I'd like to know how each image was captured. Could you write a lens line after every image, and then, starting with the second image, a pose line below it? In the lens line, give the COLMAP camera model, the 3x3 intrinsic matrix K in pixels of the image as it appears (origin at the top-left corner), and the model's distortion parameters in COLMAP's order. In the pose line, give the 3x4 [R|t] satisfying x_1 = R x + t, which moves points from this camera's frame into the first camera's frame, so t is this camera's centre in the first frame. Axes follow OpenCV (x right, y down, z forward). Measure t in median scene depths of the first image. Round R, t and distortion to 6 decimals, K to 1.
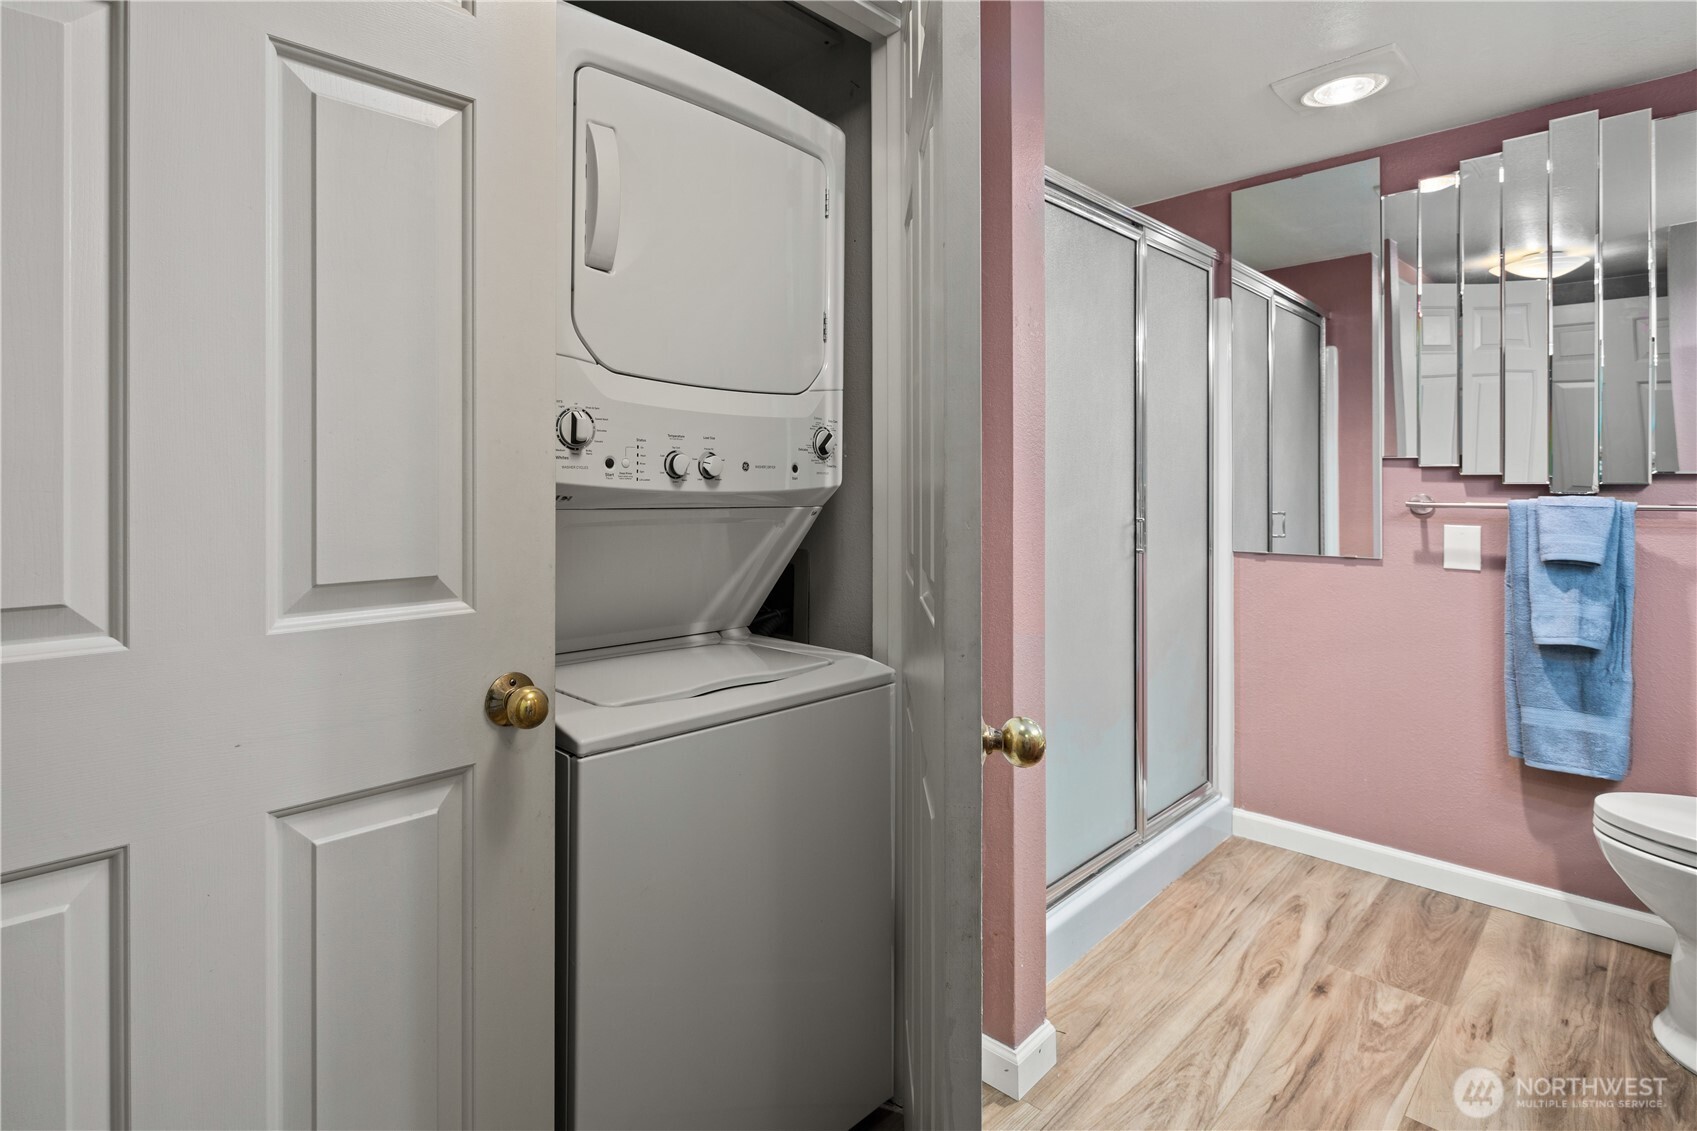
lens RADIAL K [[832.4, 0, 734.4], [0, 832.4, 479.2], [0, 0, 1]] dist [0.004452, -0.005226]
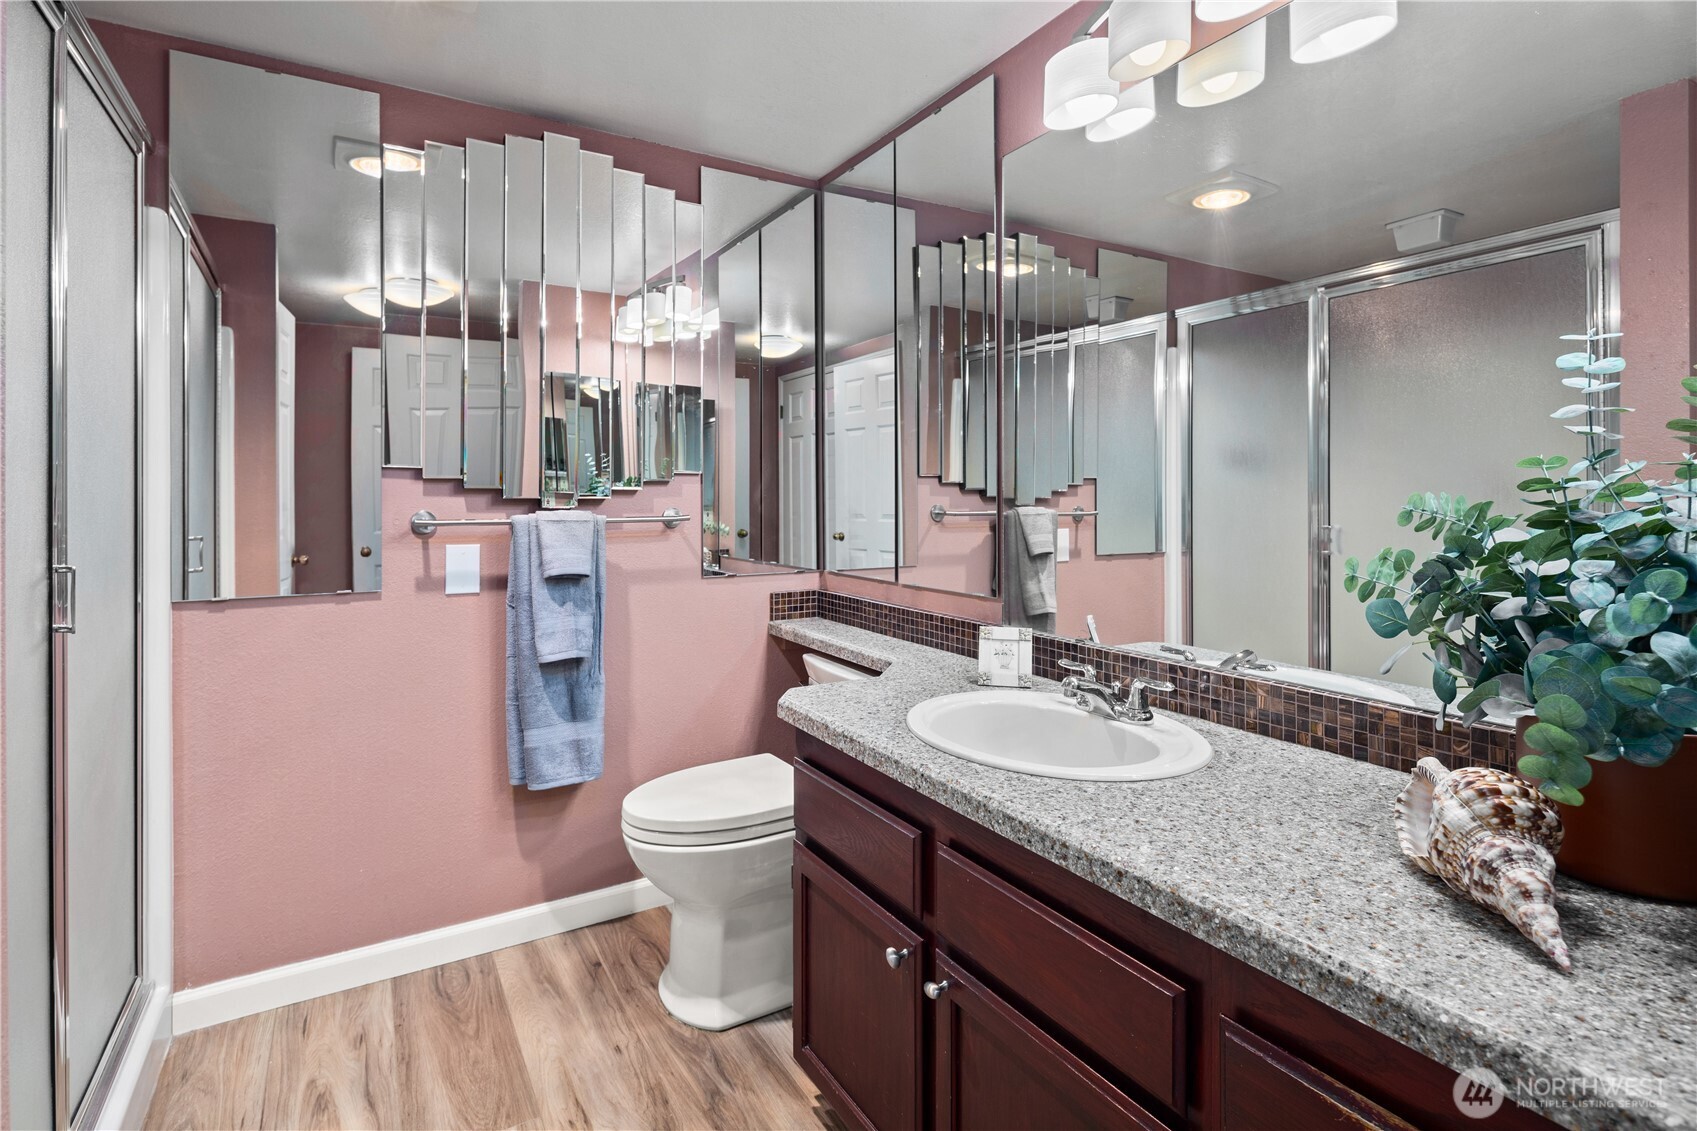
lens RADIAL K [[832.4, 0, 853.7], [0, 832.4, 498.2], [0, 0, 1]] dist [0.004452, -0.005226]
pose [[0.190087, -0.001795, 0.981766, 0.073421], [-0.004598, 0.999986, 0.002718, 0.000879], [-0.981757, -0.005031, 0.190076, 0.433382]]
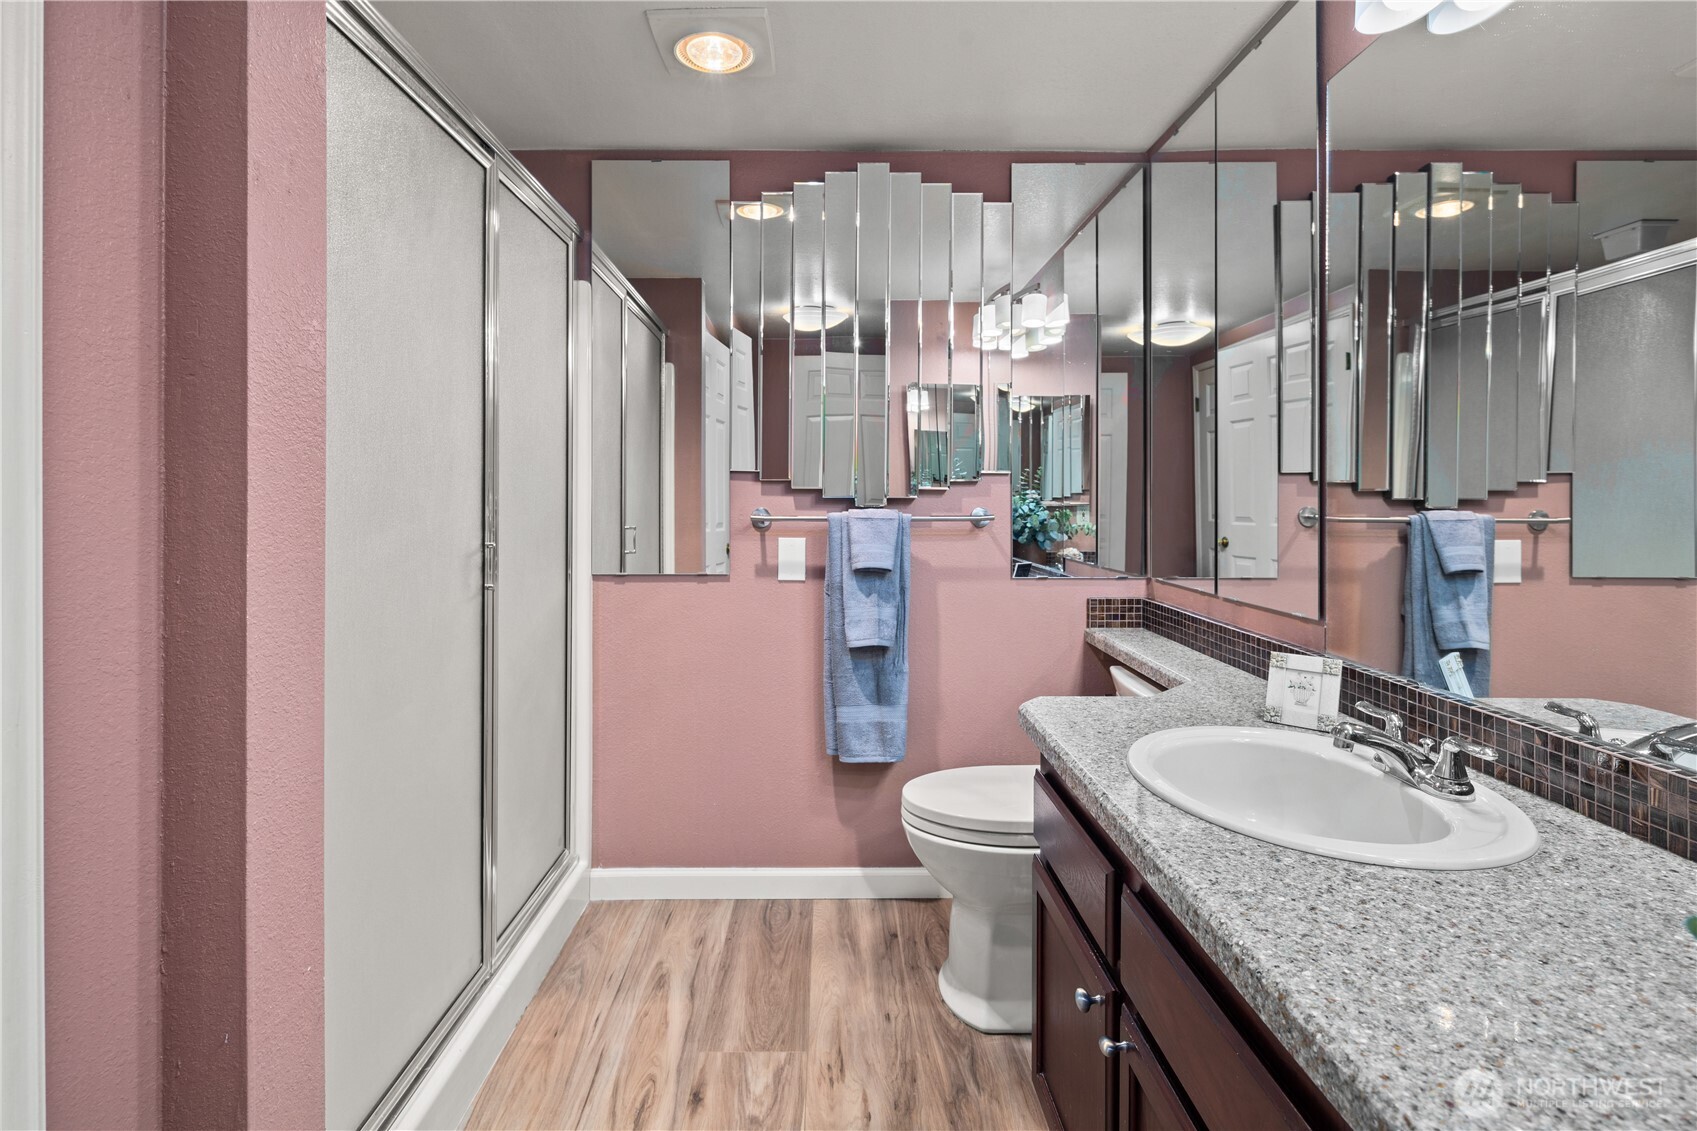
lens RADIAL K [[832.4, 0, 825.8], [0, 832.4, 498.2], [0, 0, 1]] dist [0.004452, -0.005226]
pose [[0.666977, 0.000600, 0.745078, 0.138880], [-0.006346, 0.999968, 0.004876, 0.001130], [-0.745051, -0.007980, 0.666960, 0.293557]]
